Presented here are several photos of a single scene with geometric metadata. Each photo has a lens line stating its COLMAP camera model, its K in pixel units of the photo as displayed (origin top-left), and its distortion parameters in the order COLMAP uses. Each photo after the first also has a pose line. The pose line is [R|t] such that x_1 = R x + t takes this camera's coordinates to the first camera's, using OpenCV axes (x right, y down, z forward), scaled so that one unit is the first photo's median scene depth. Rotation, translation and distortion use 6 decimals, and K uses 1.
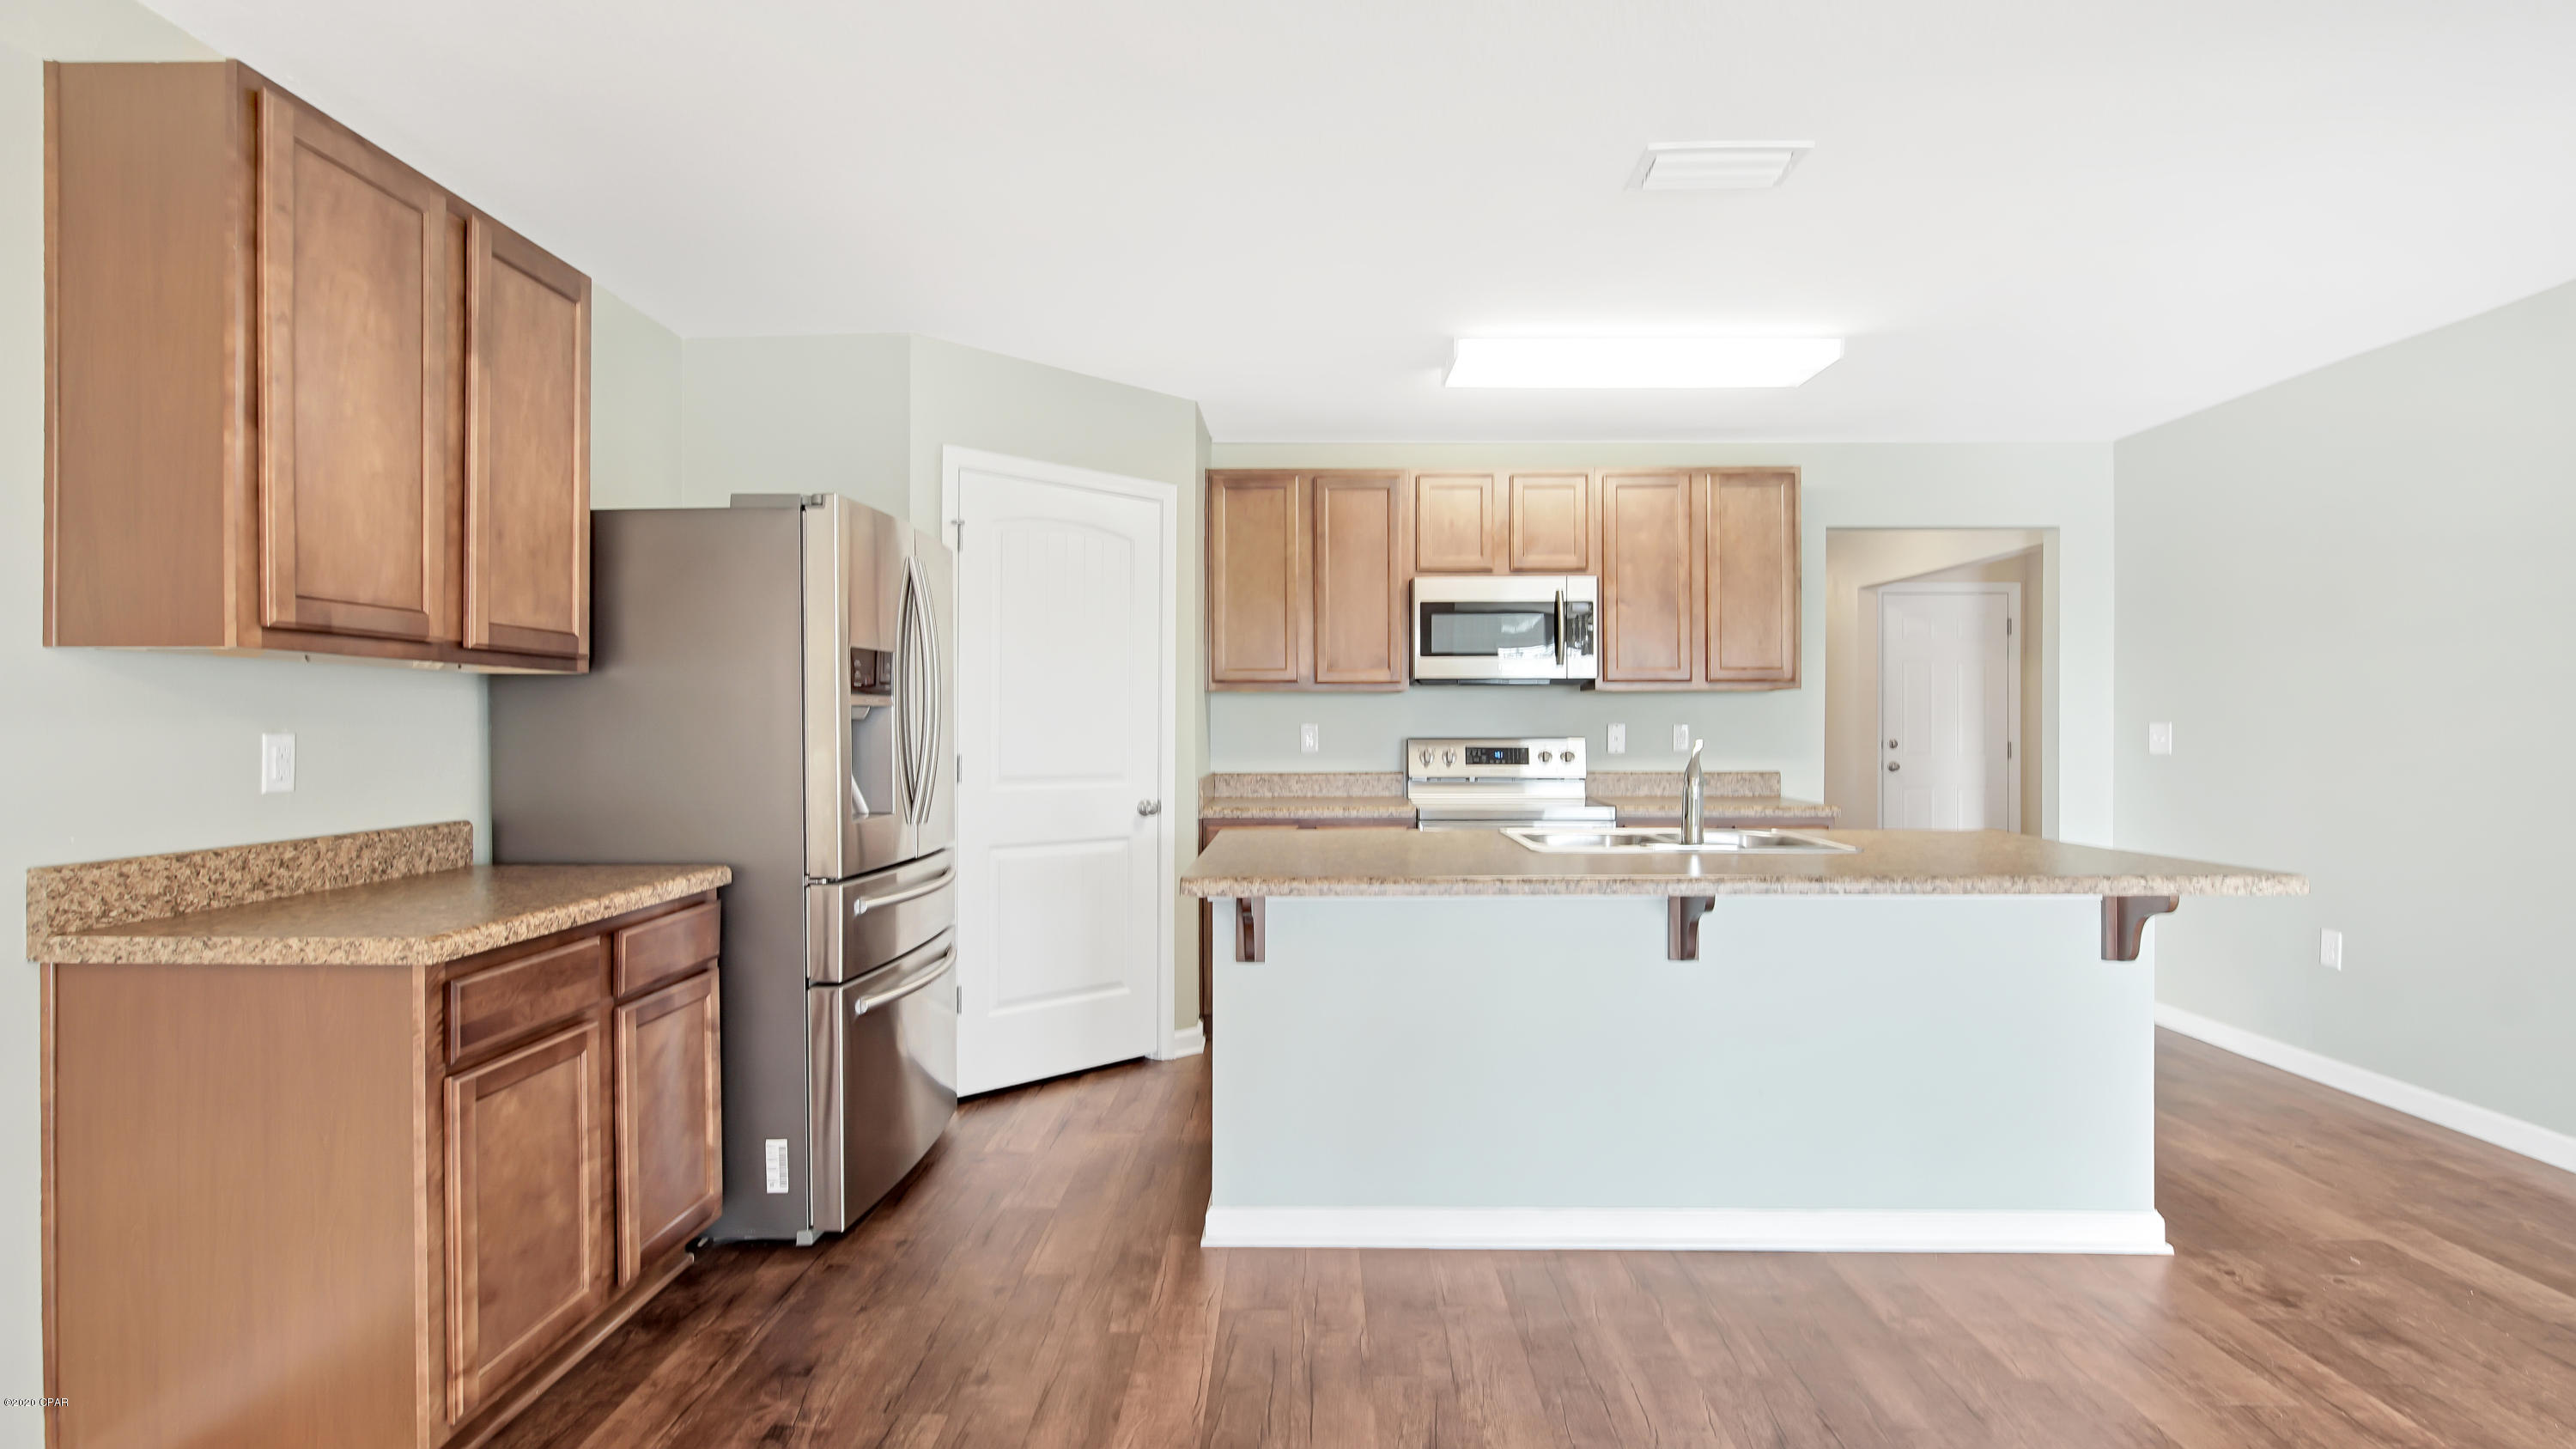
lens RADIAL K [[1207.0, 0, 1288.0], [0, 1207.0, 724.5], [0, 0, 1]] dist [-0.002534, -0.000080]
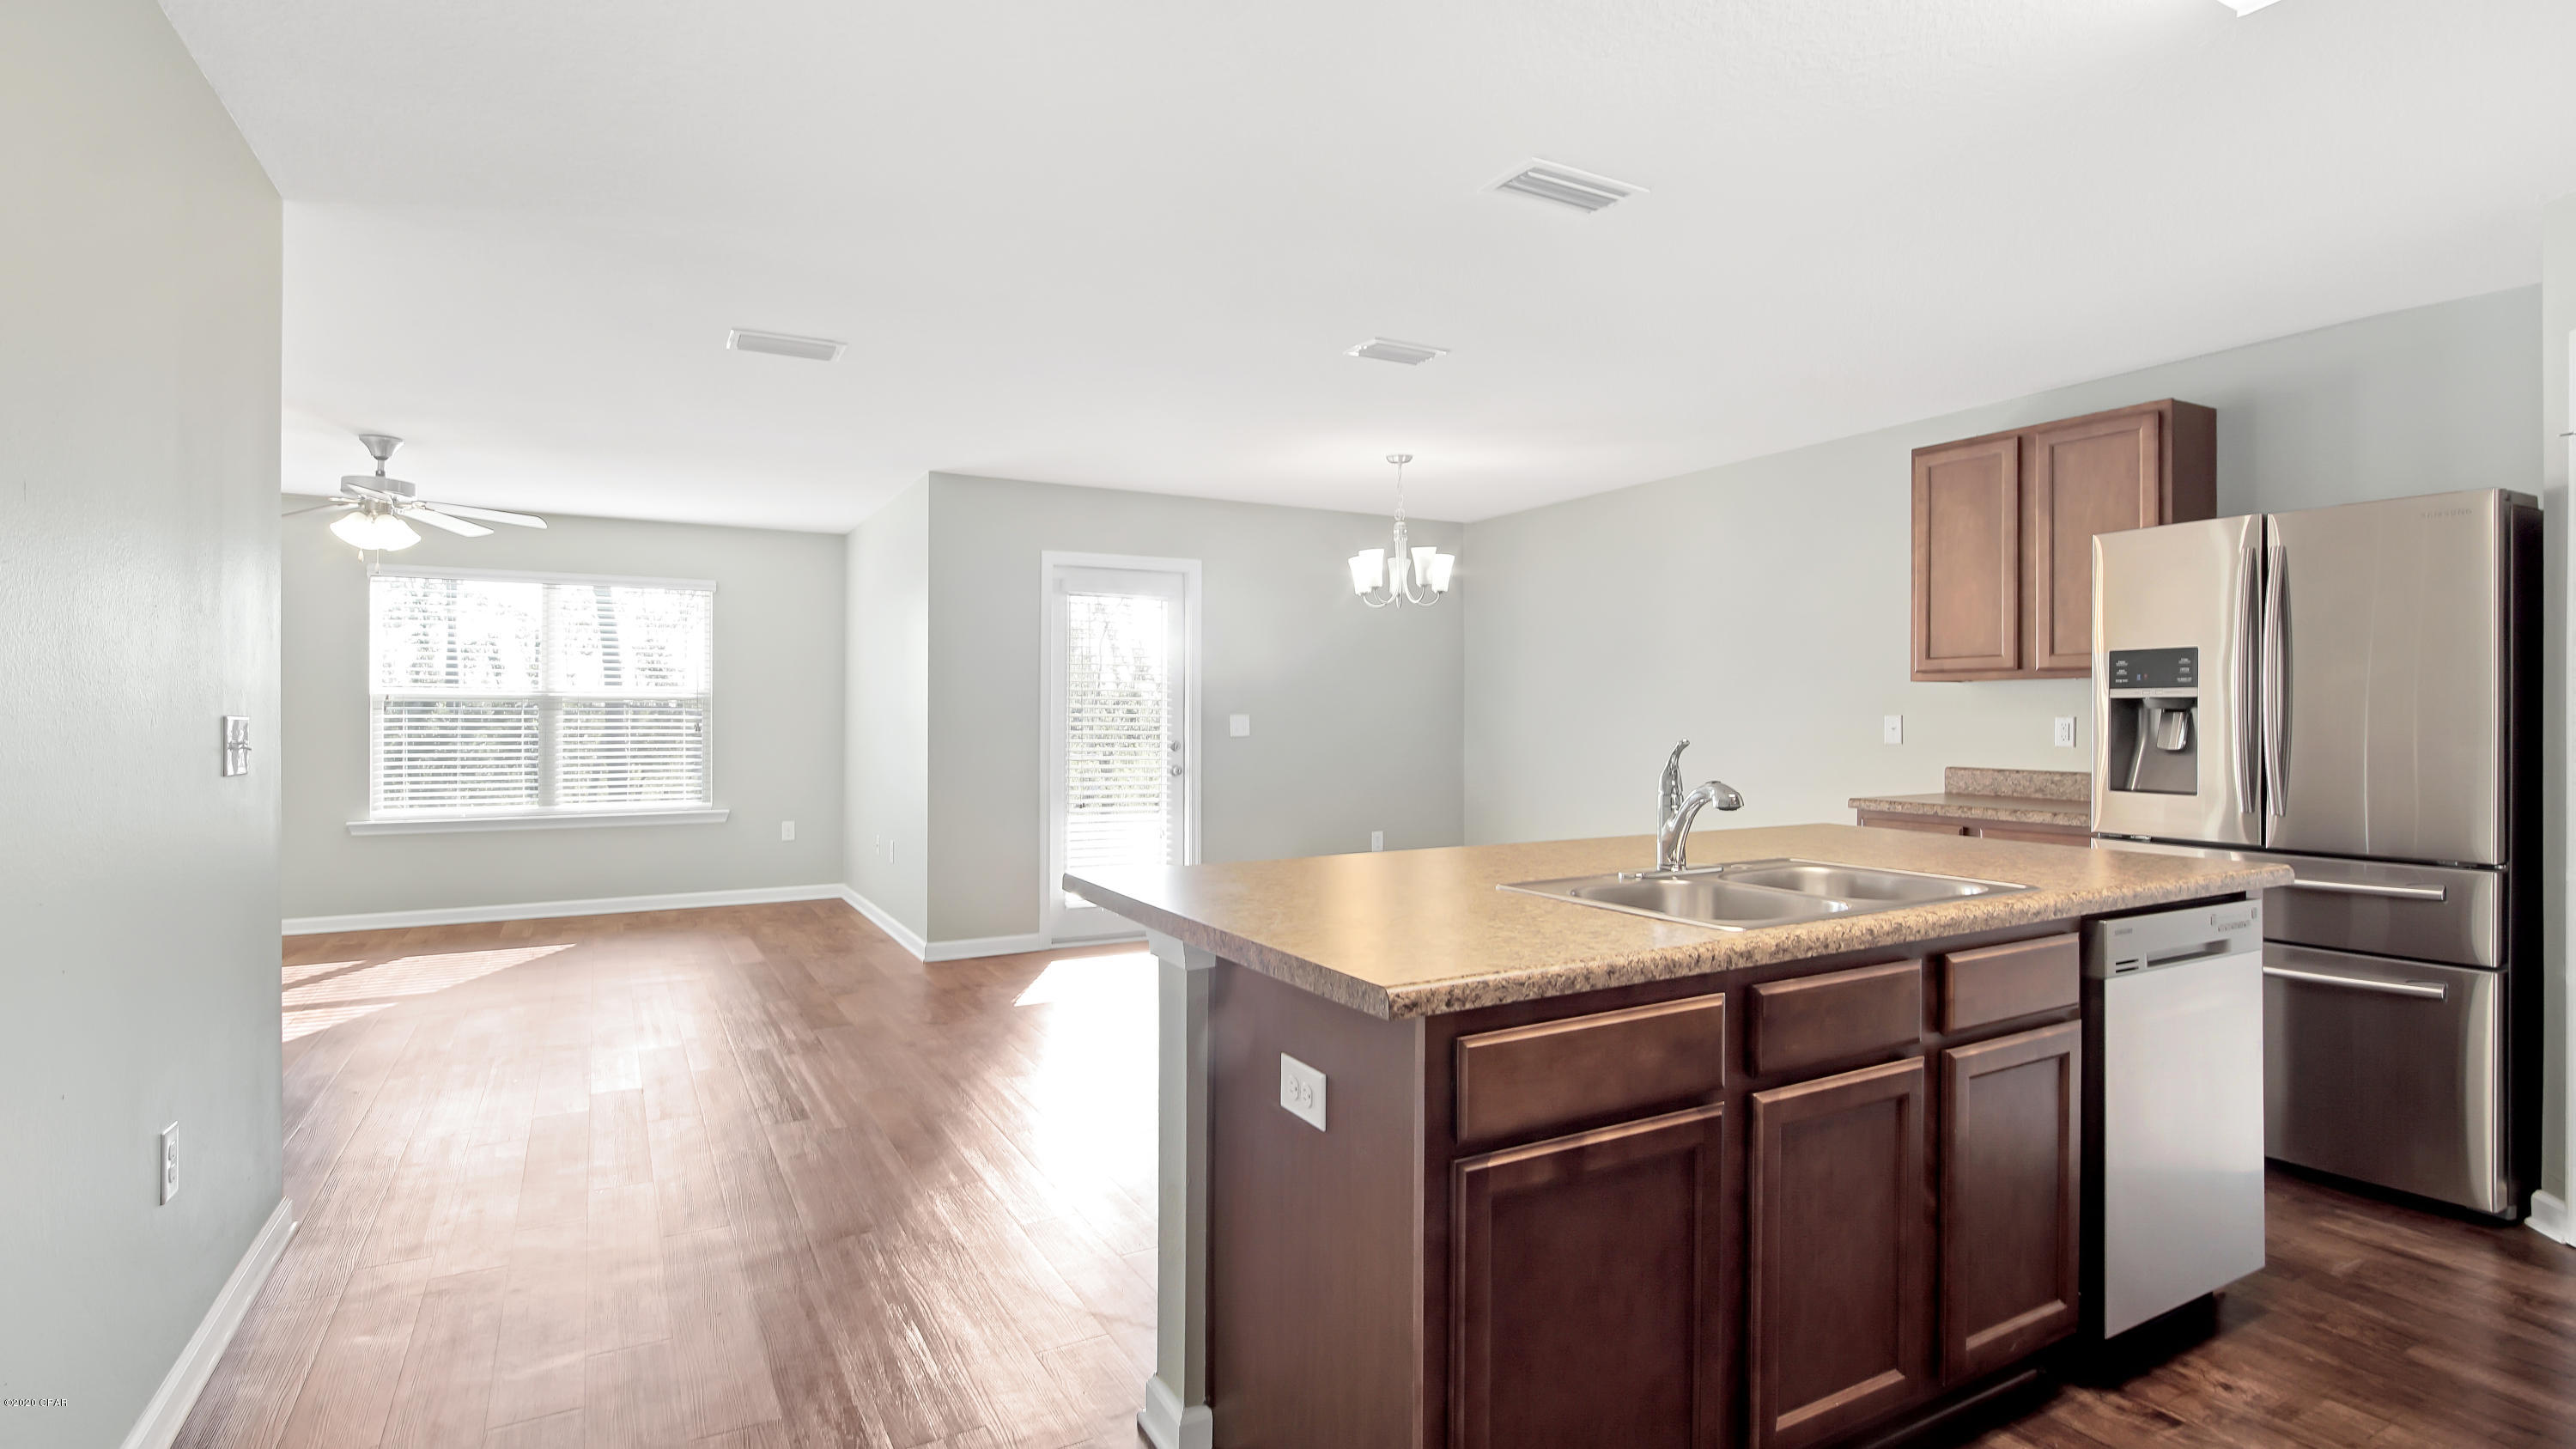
lens RADIAL K [[1223.6, 0, 1283.4], [0, 1223.6, 710.8], [0, 0, 1]] dist [-0.003453, 0.000917]
pose [[-0.866243, 0.001071, -0.499622, 1.035712], [0.001591, 0.999999, -0.000615, -0.002587], [0.499620, -0.001327, -0.866243, 1.712122]]
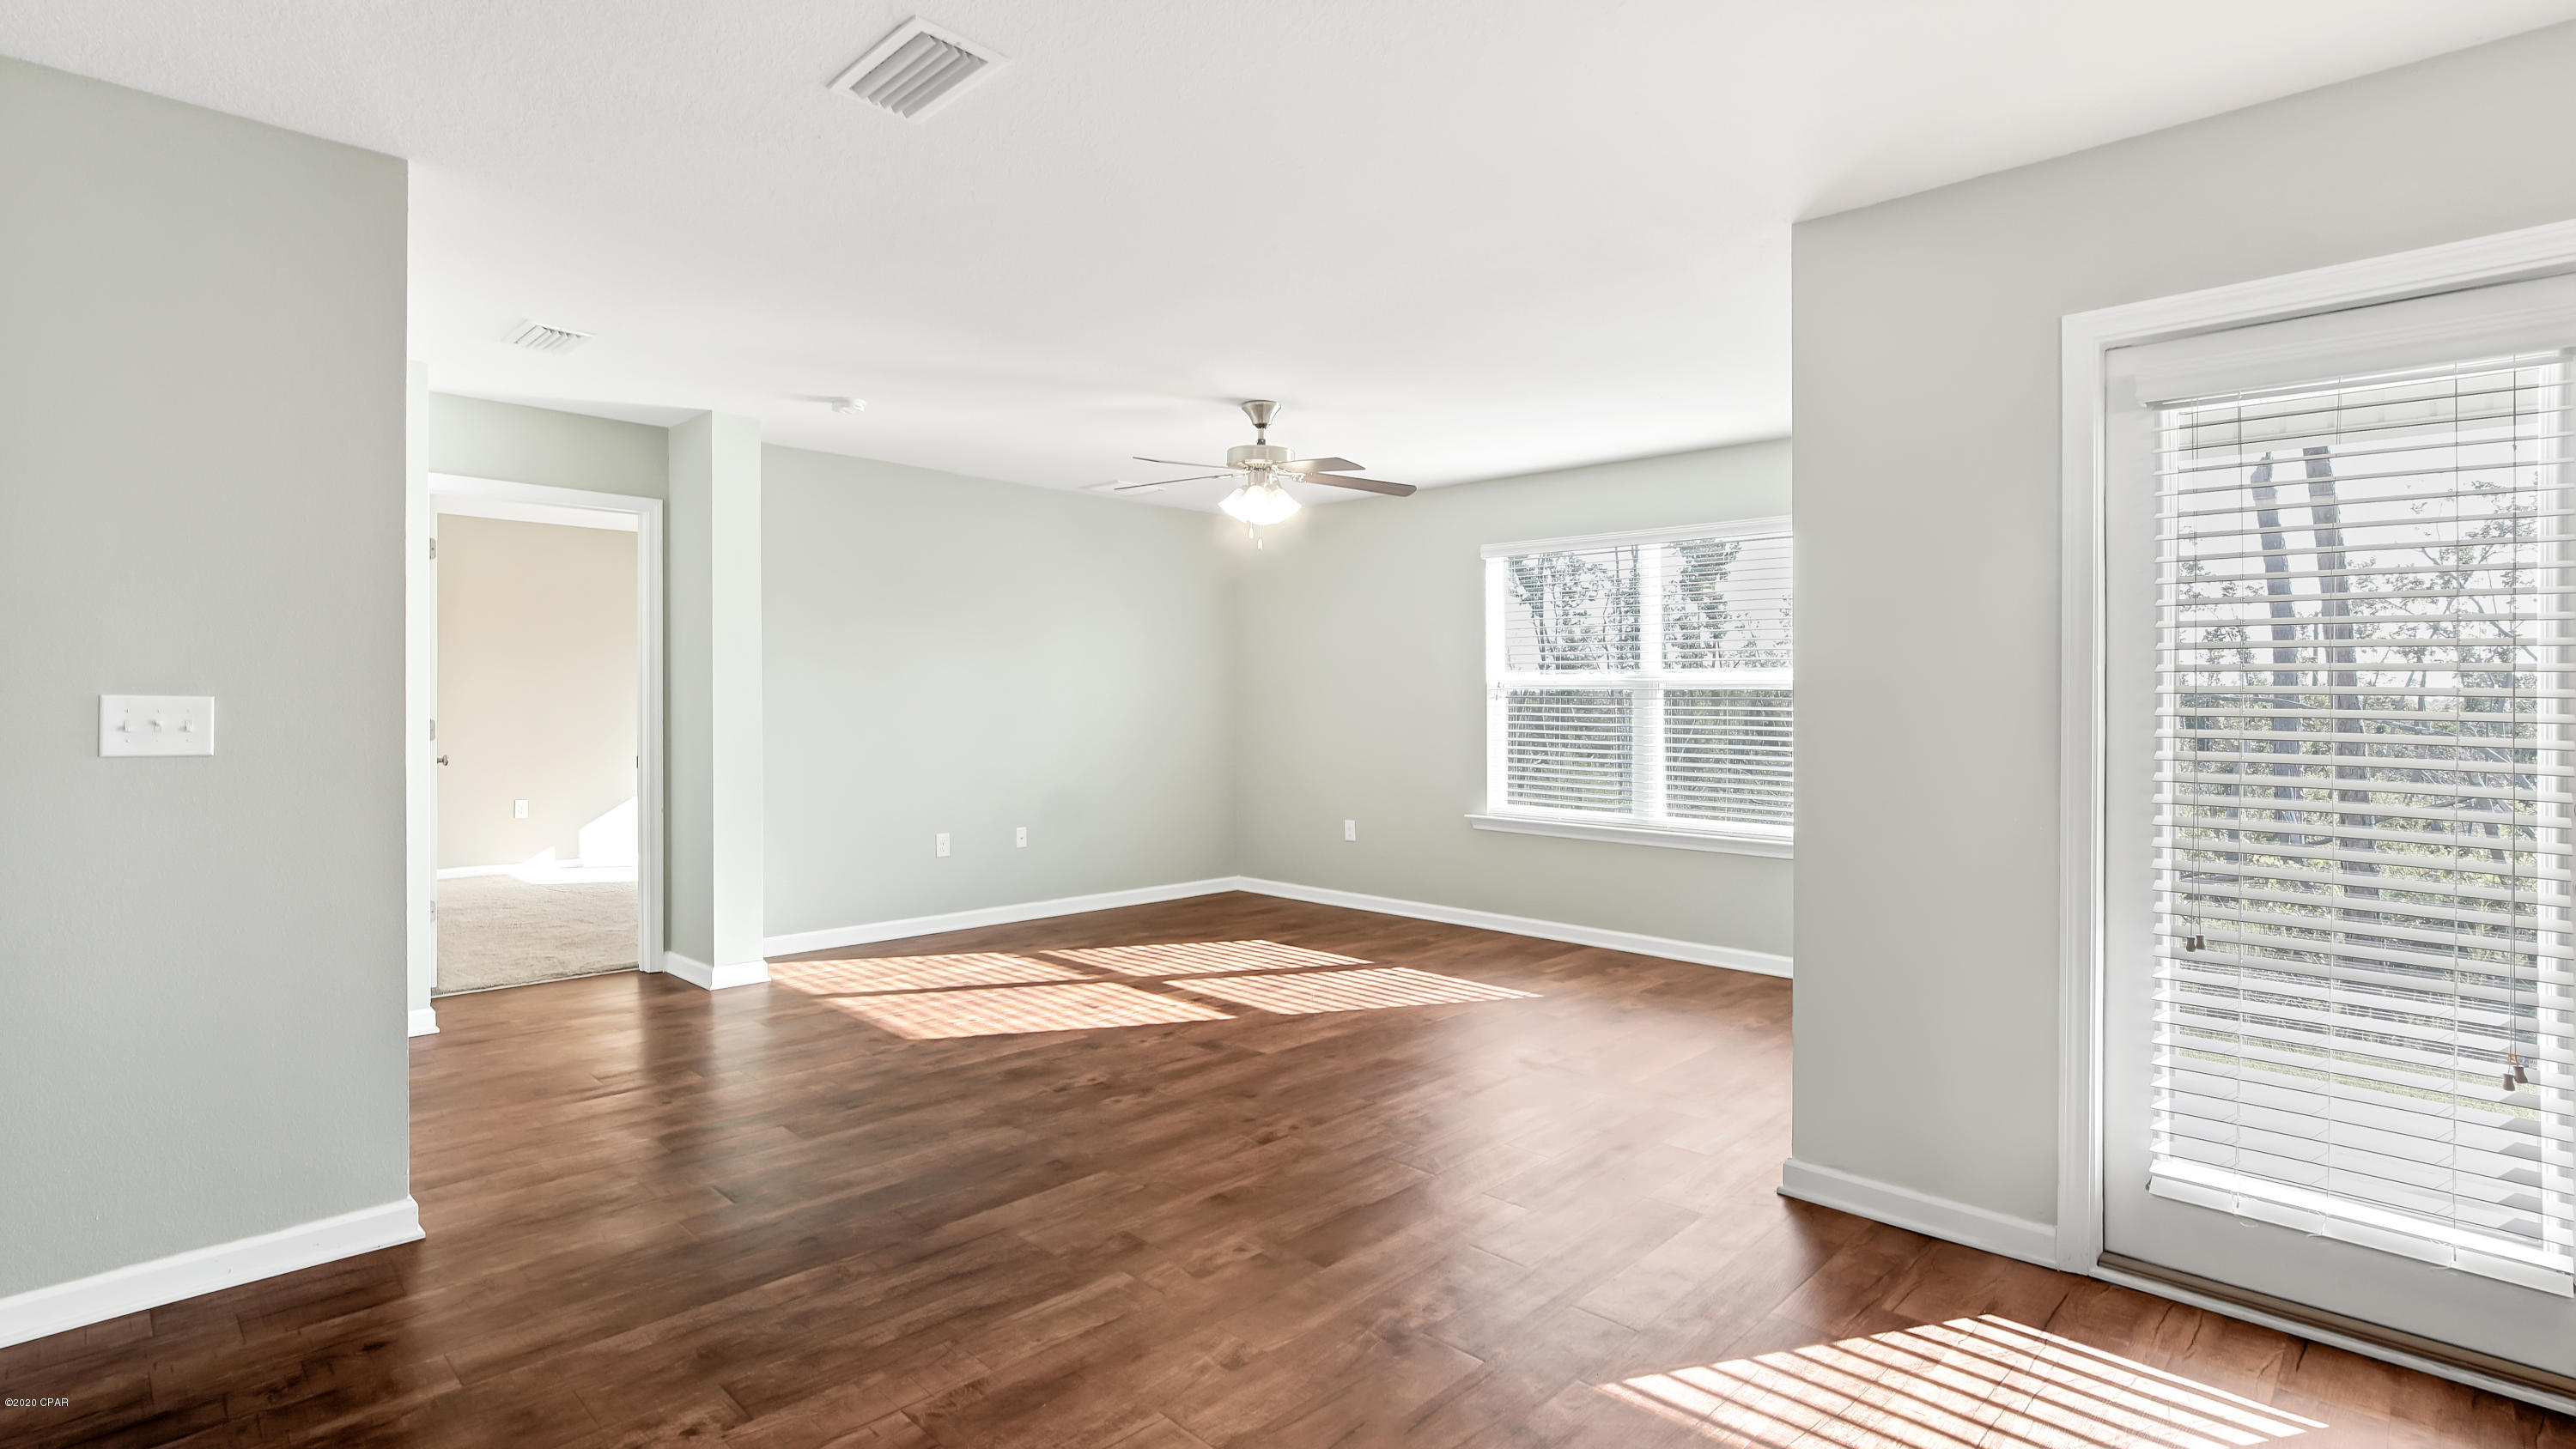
lens RADIAL K [[1206.6, 0, 1288.0], [0, 1206.6, 724.5], [0, 0, 1]] dist [-0.002534, -0.000080]
pose [[-0.732023, -0.017665, 0.681051, 0.086588], [-0.007515, 0.999812, 0.017856, 0.000116], [-0.681238, 0.007953, -0.732019, 0.609590]]
